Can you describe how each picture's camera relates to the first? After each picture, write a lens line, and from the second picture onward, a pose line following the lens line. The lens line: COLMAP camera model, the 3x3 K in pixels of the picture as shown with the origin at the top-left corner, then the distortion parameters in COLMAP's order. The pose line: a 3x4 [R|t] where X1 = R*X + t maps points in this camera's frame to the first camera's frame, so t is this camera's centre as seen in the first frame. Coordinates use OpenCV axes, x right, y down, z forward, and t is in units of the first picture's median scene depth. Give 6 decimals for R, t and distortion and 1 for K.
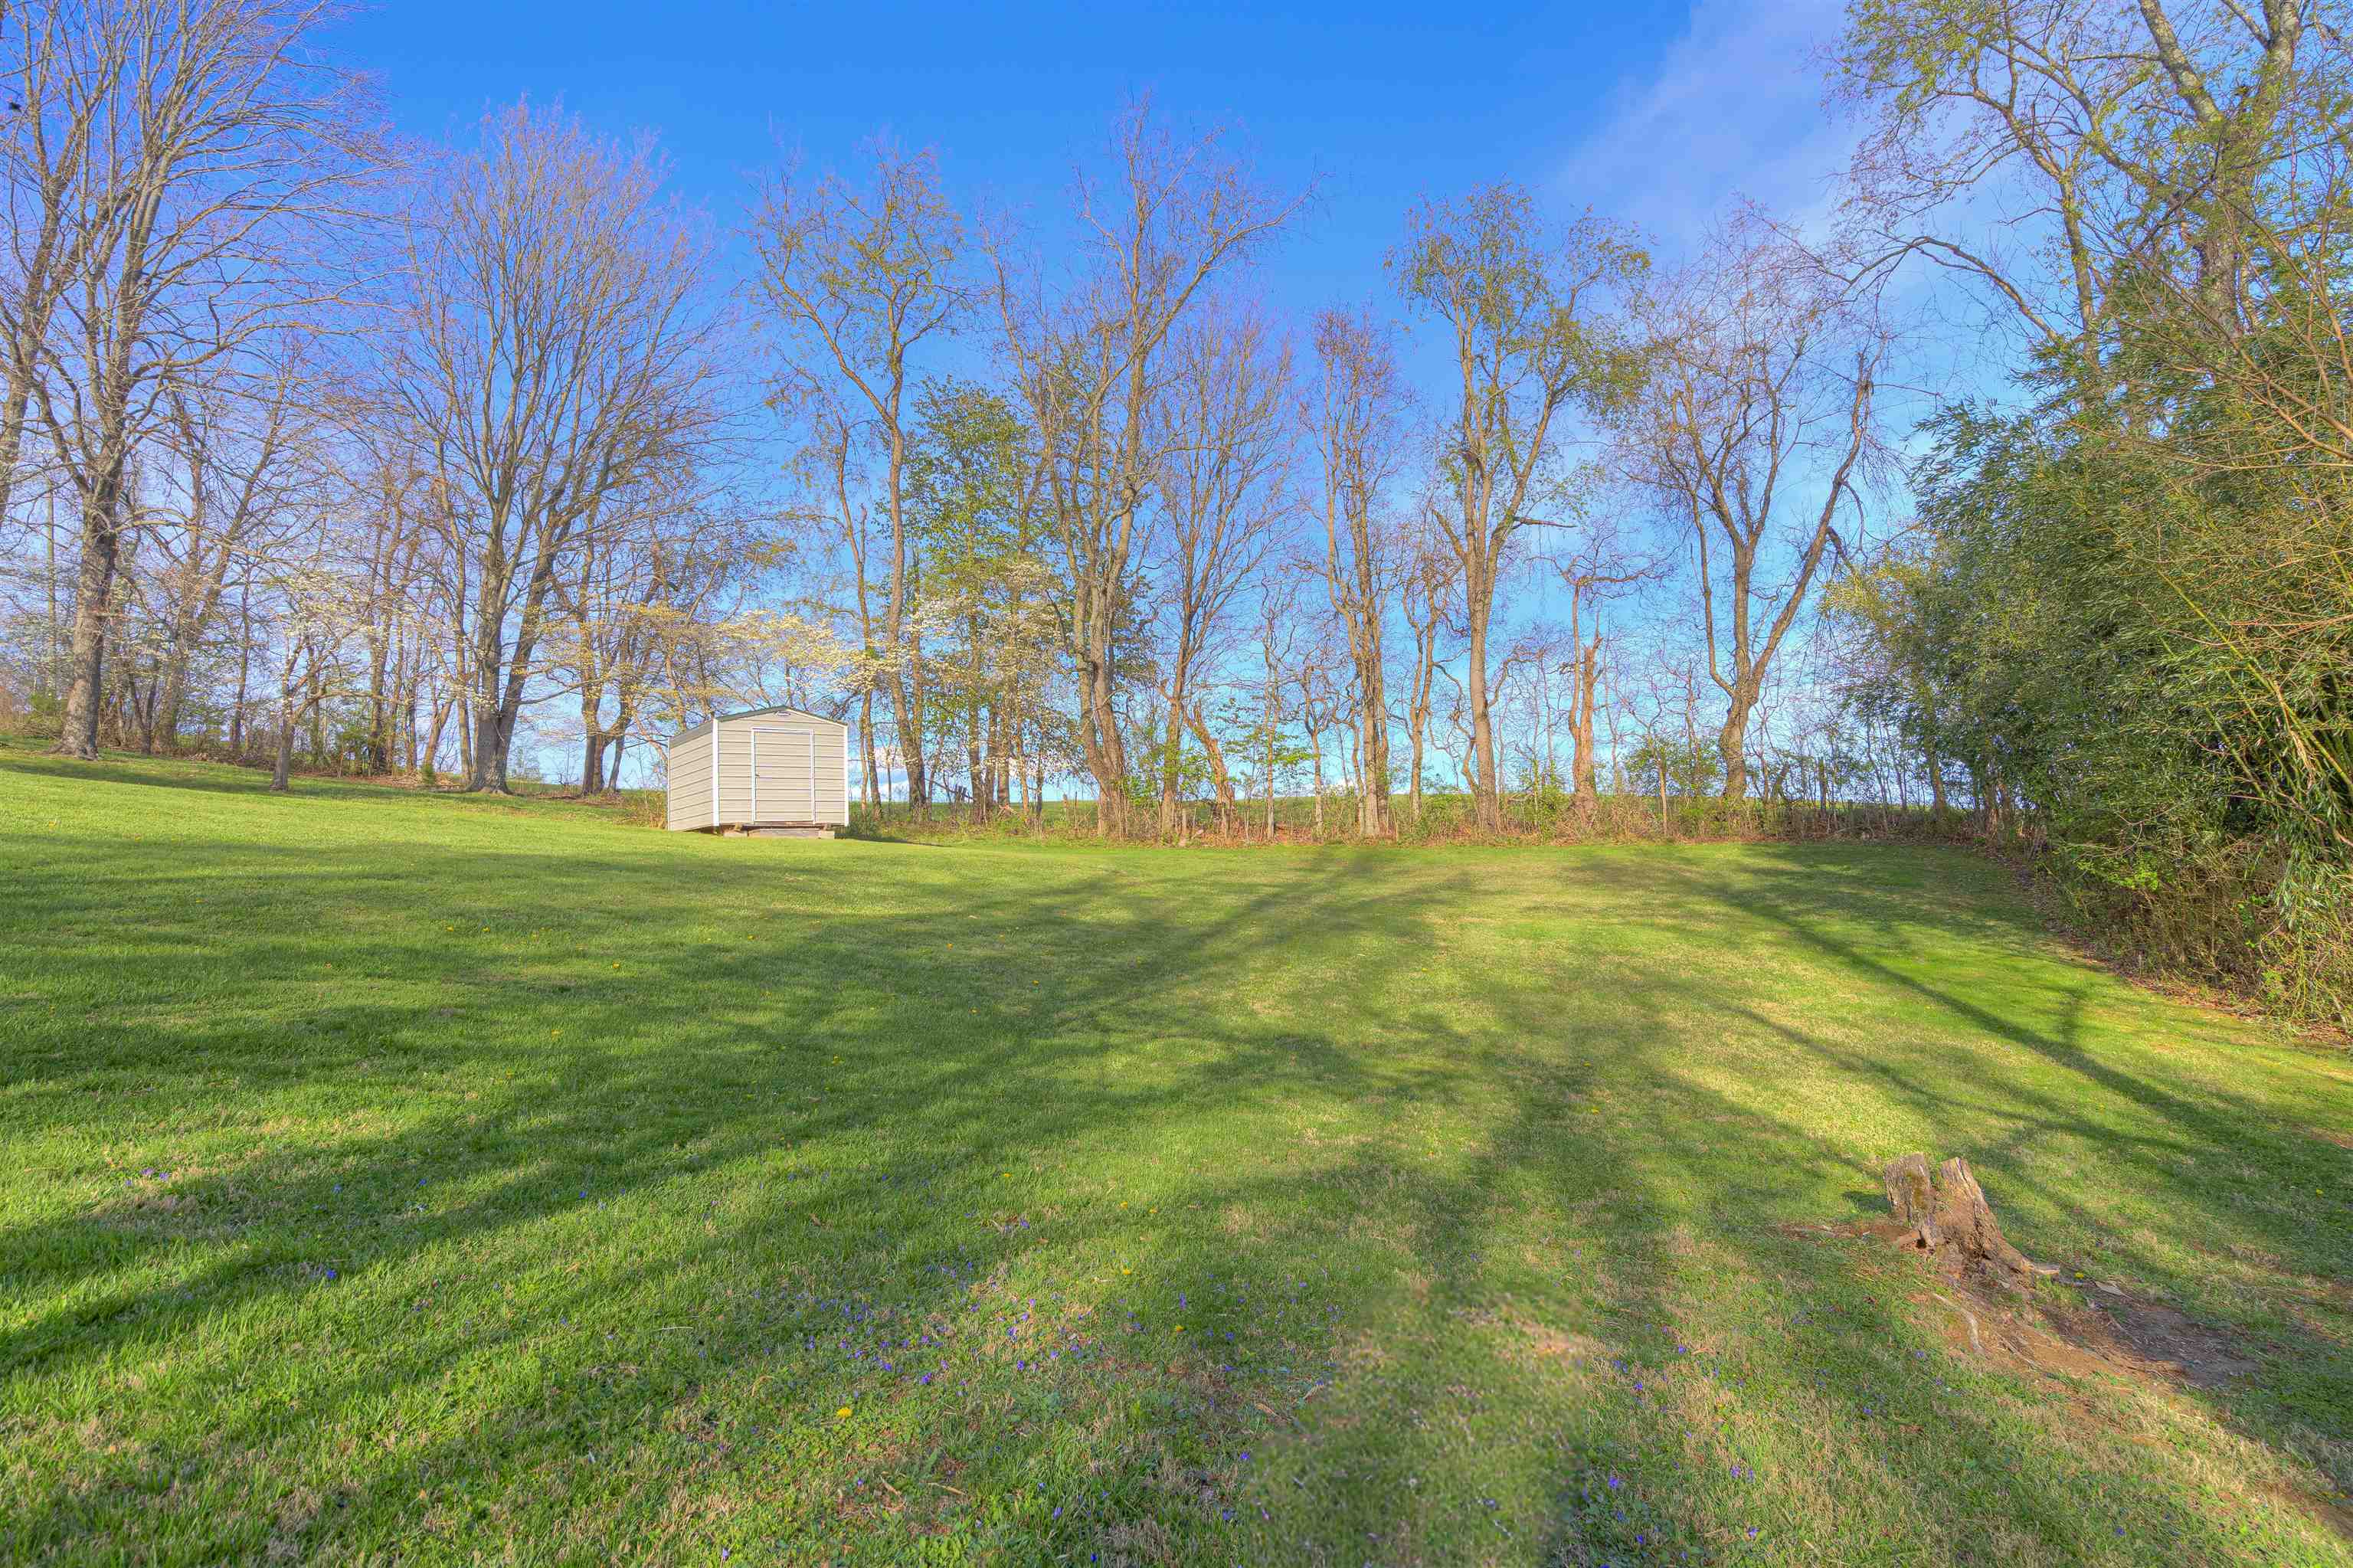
lens RADIAL K [[1192.3, 0, 1175.4], [0, 1192.3, 783.5], [0, 0, 1]] dist [0.002966, 0.003591]
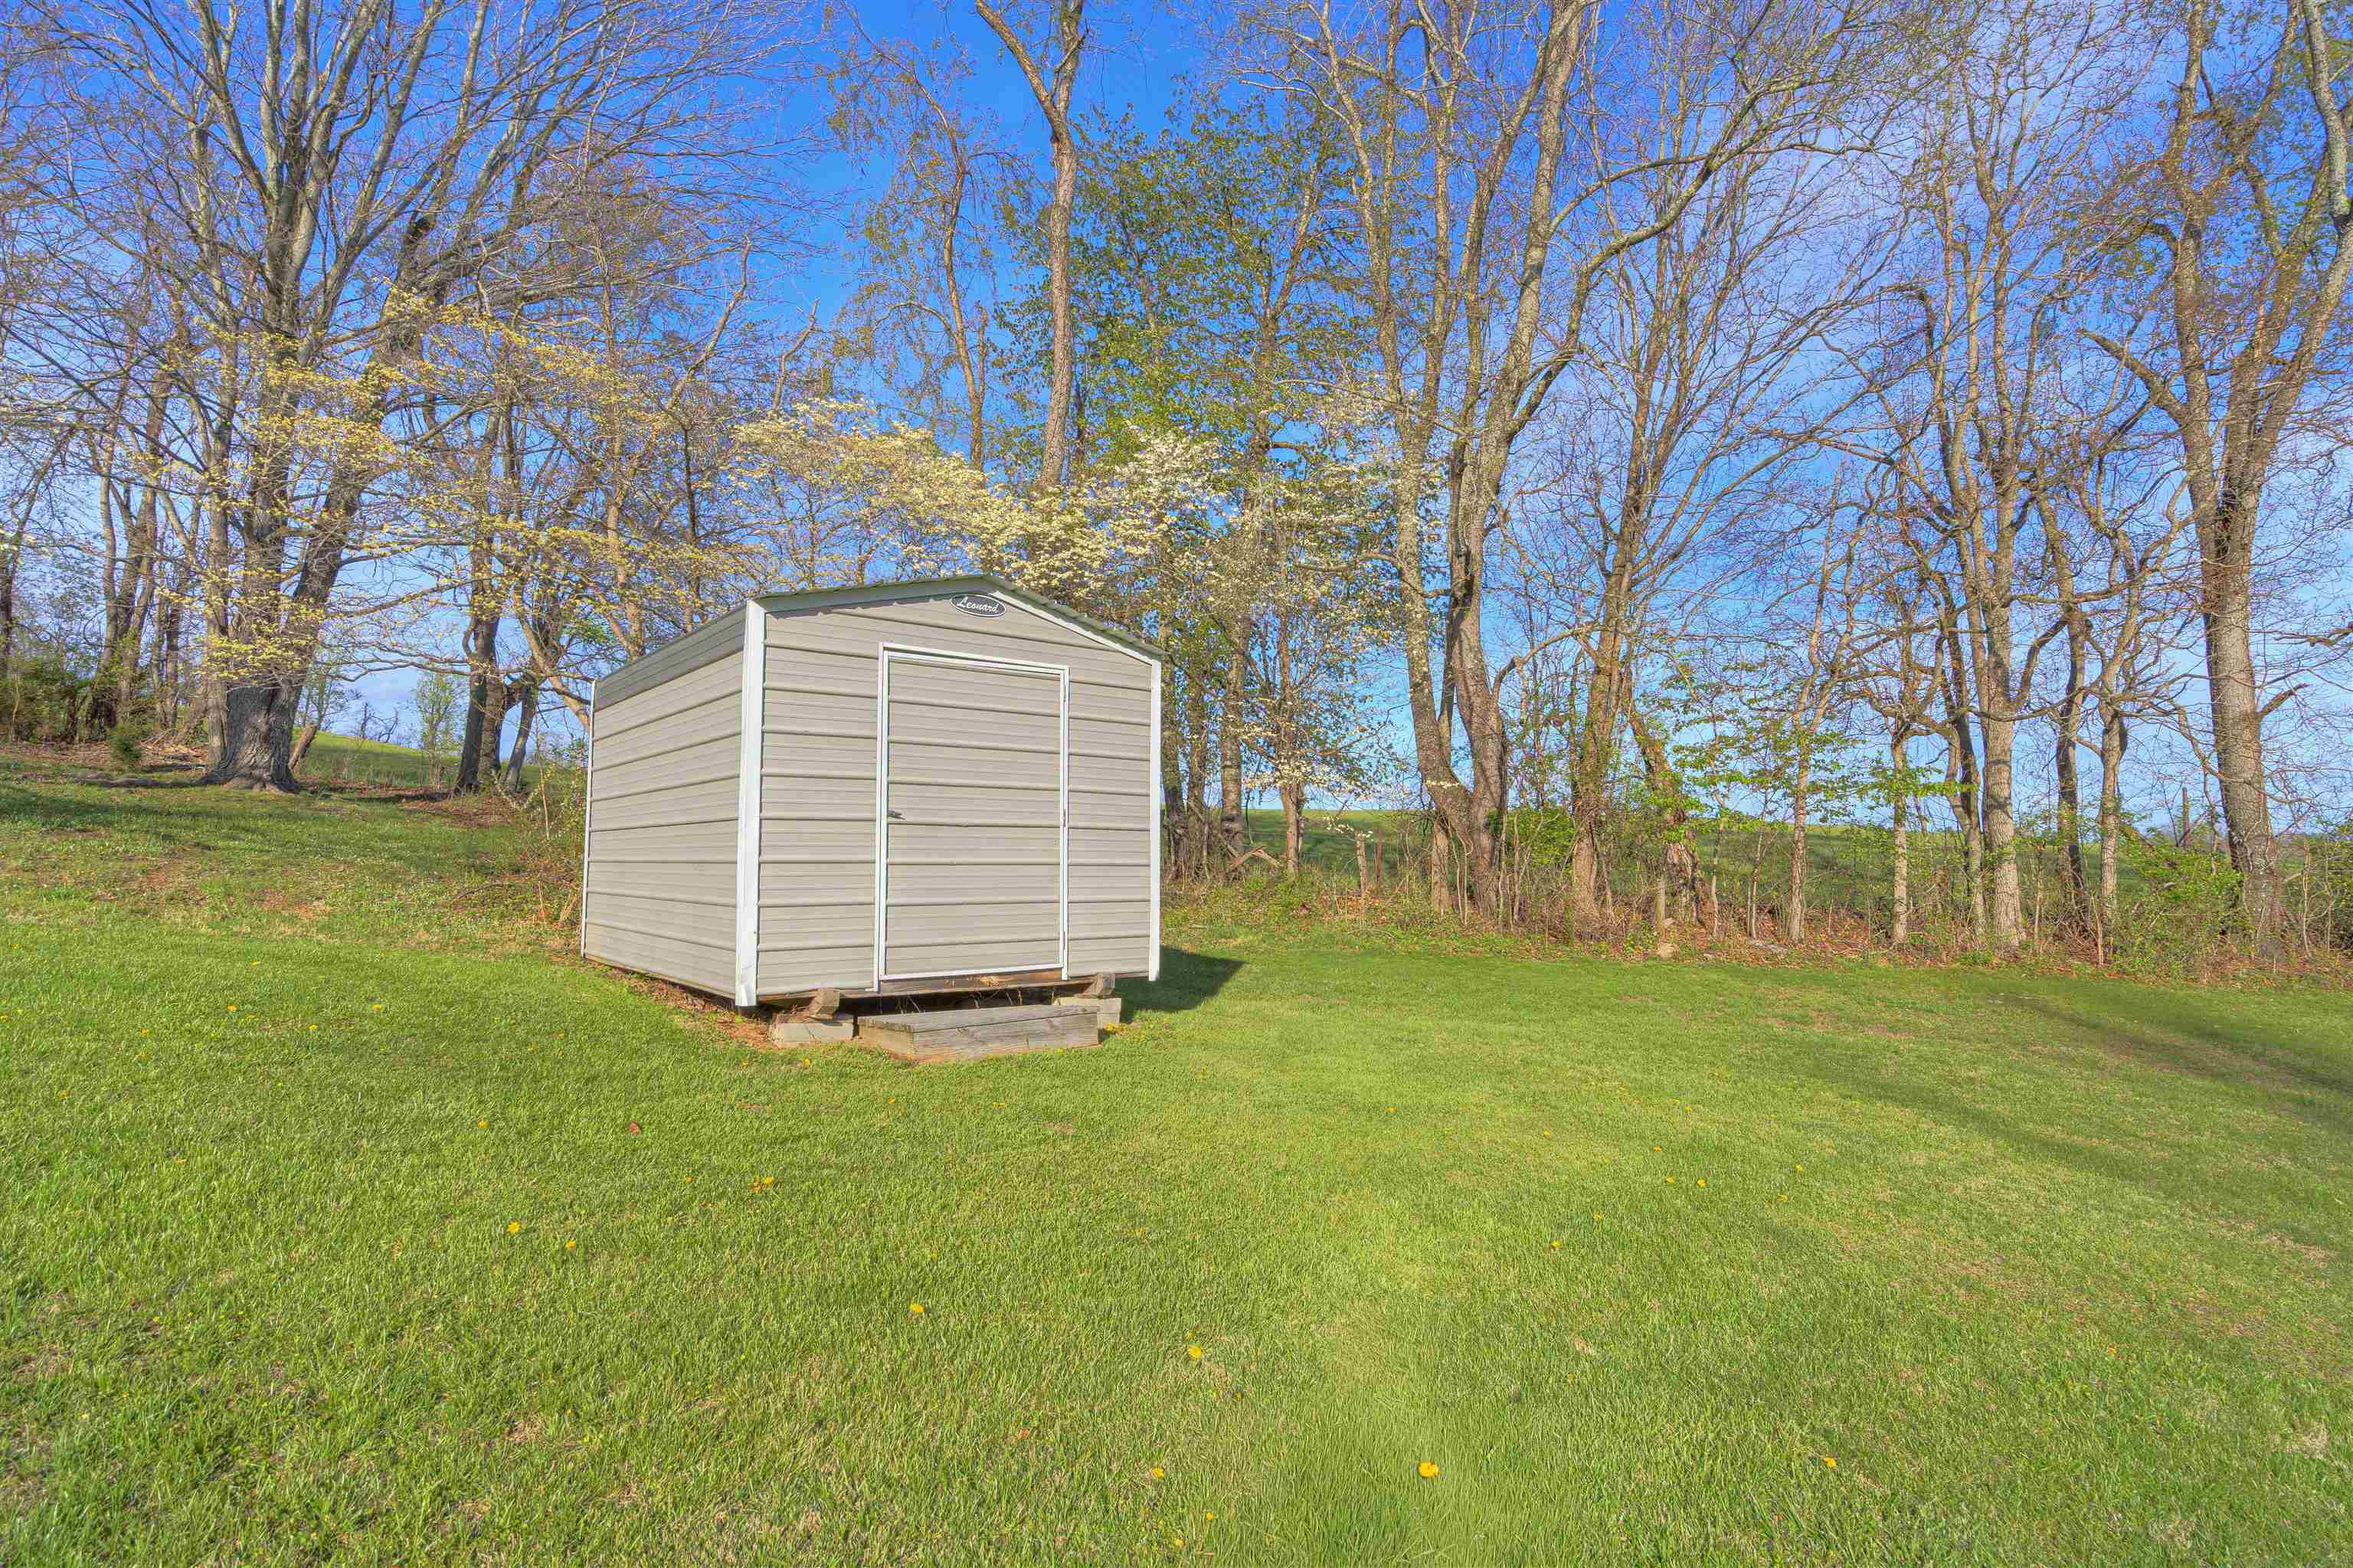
lens RADIAL K [[1192.3, 0, 1177.2], [0, 1192.3, 784.7], [0, 0, 1]] dist [0.002966, 0.003591]
pose [[0.998564, 0.043180, 0.031700, -0.272509], [-0.043304, 0.999057, 0.003212, -0.016597], [-0.031532, -0.004580, 0.999492, 0.664436]]
